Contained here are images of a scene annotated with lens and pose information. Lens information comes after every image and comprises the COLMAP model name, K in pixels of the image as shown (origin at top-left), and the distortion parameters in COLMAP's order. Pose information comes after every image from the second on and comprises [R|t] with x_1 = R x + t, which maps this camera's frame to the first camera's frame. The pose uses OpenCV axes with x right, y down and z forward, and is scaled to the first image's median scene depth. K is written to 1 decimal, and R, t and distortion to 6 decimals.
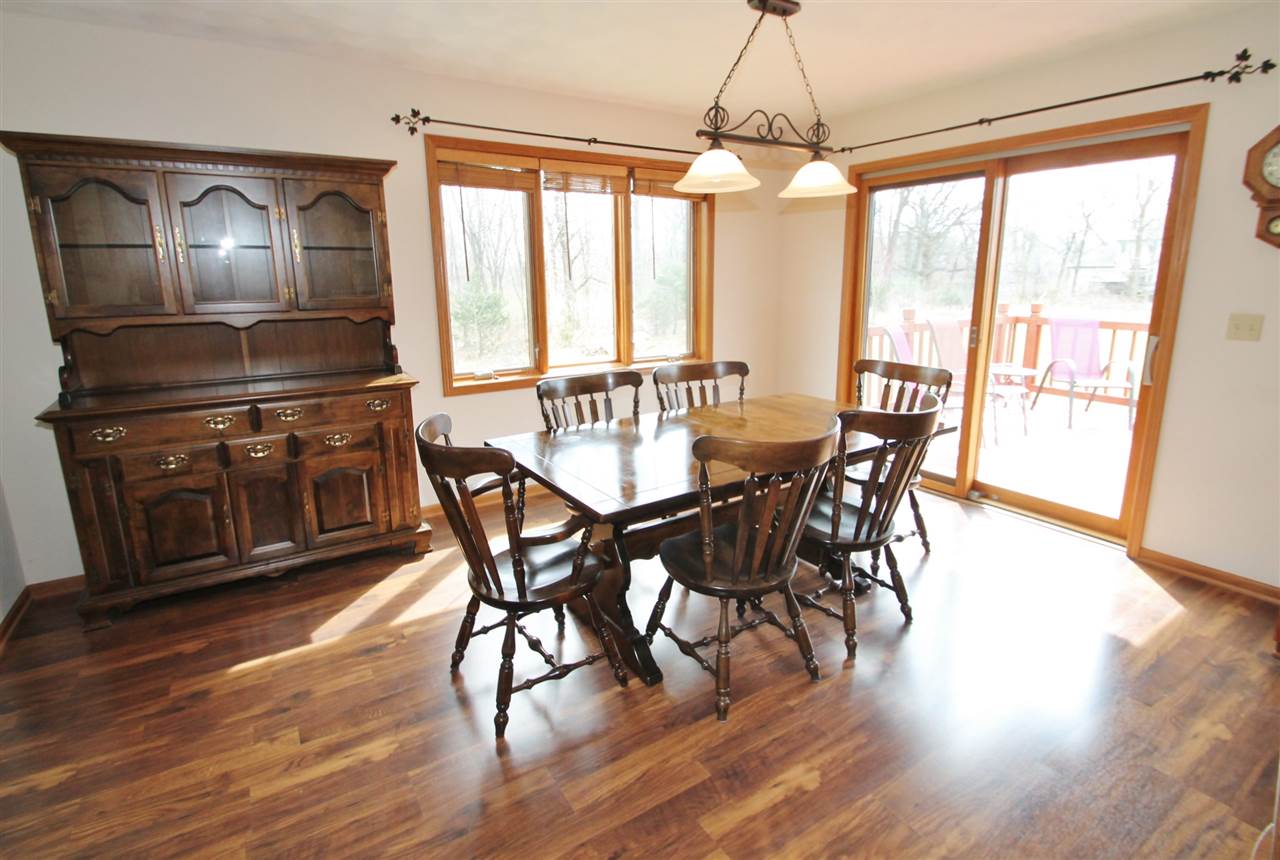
lens RADIAL K [[623.2, 0, 640.9], [0, 623.2, 404.5], [0, 0, 1]] dist [-0.006758, -0.001619]
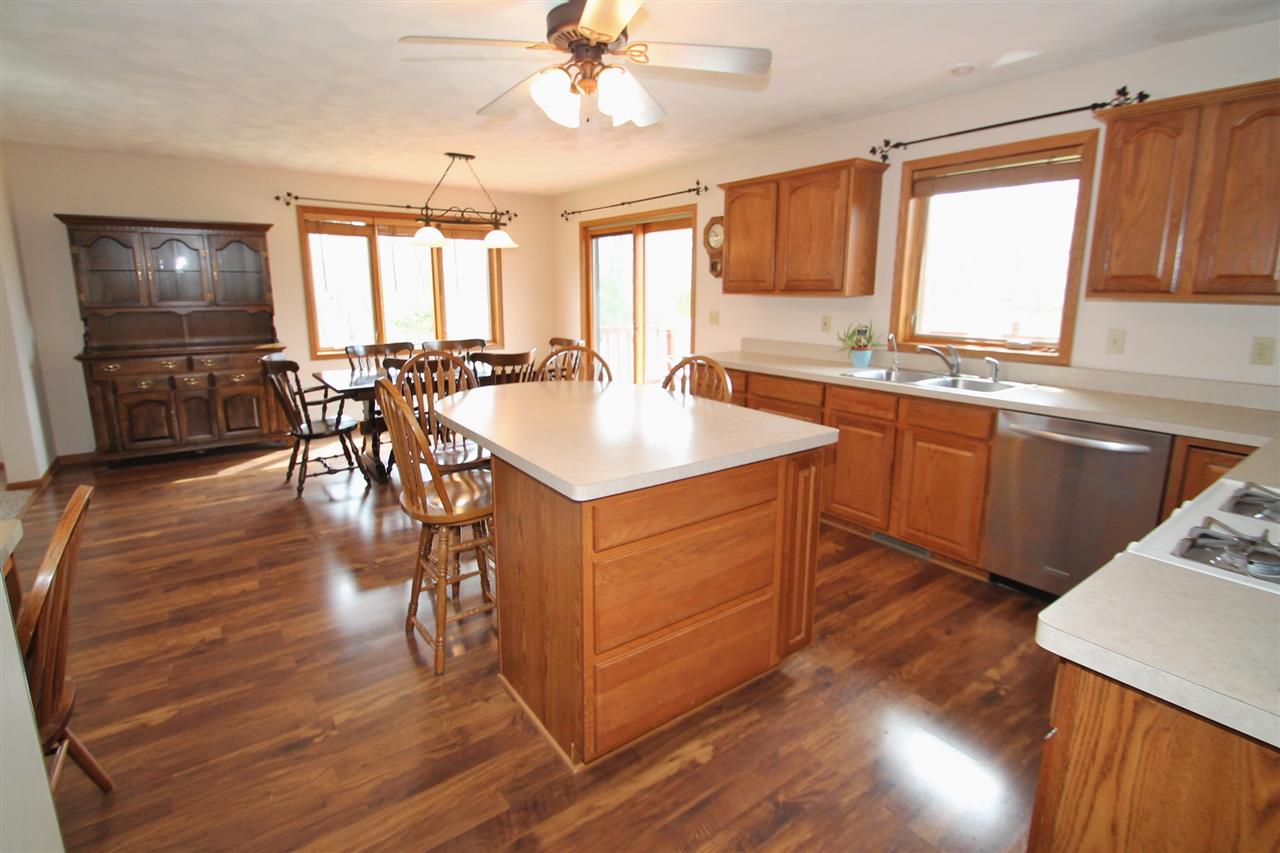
lens RADIAL K [[609.9, 0, 627.6], [0, 609.9, 404.0], [0, 0, 1]] dist [0.001868, -0.006190]
pose [[0.998829, 0.001925, 0.048345, 0.574191], [-0.001051, 0.999836, -0.018098, 0.169085], [-0.048372, 0.018026, 0.998667, -0.845545]]
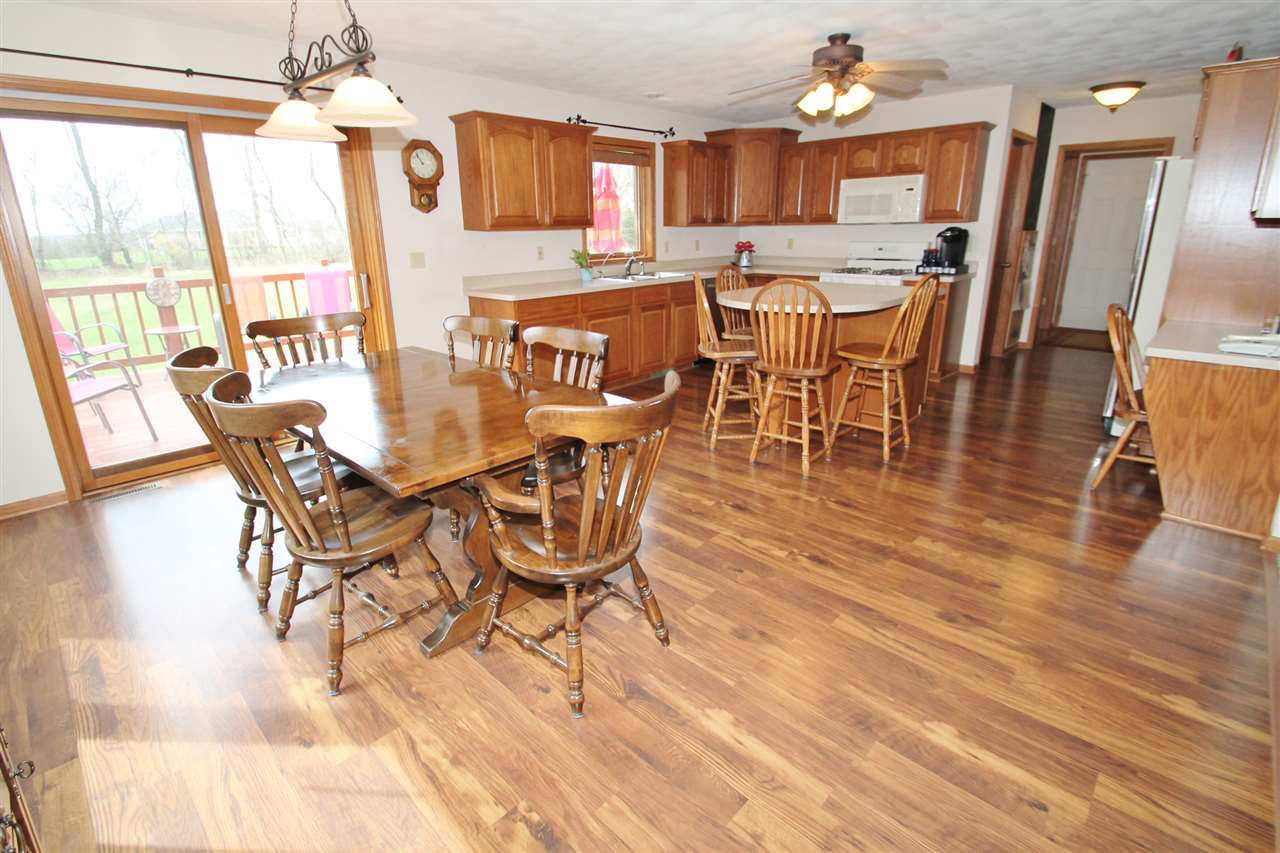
lens RADIAL K [[610.7, 0, 621.0], [0, 610.7, 404.6], [0, 0, 1]] dist [0.000617, -0.011951]
pose [[-0.221086, -0.257744, 0.940579, -0.763018], [0.218668, 0.926789, 0.305364, -0.136925], [-0.950424, 0.273186, -0.148540, 0.771406]]
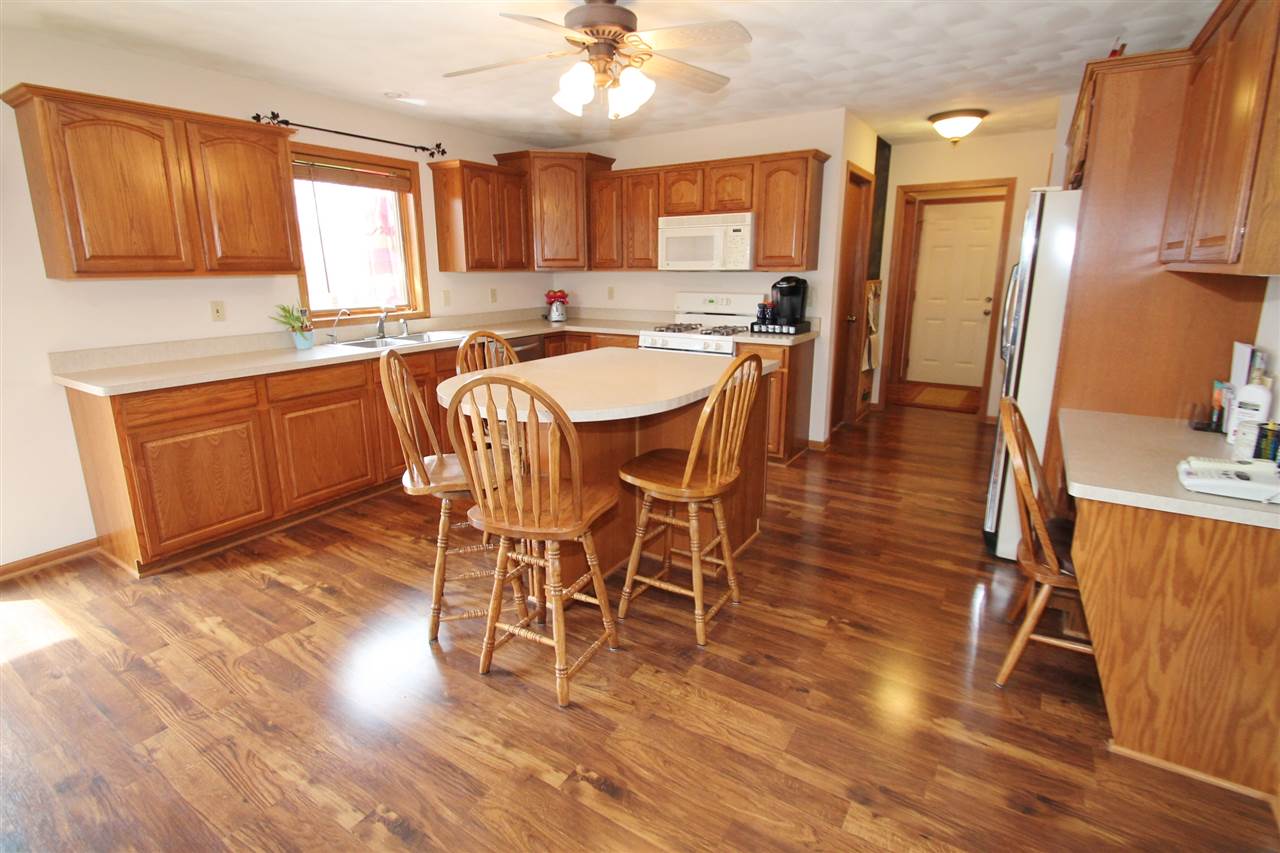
lens RADIAL K [[609.9, 0, 627.6], [0, 609.9, 404.0], [0, 0, 1]] dist [0.001868, -0.006190]
pose [[-0.415135, -0.187394, 0.890251, -0.333242], [0.196398, 0.937022, 0.288822, -0.068479], [-0.888308, 0.294744, -0.352186, 0.362430]]
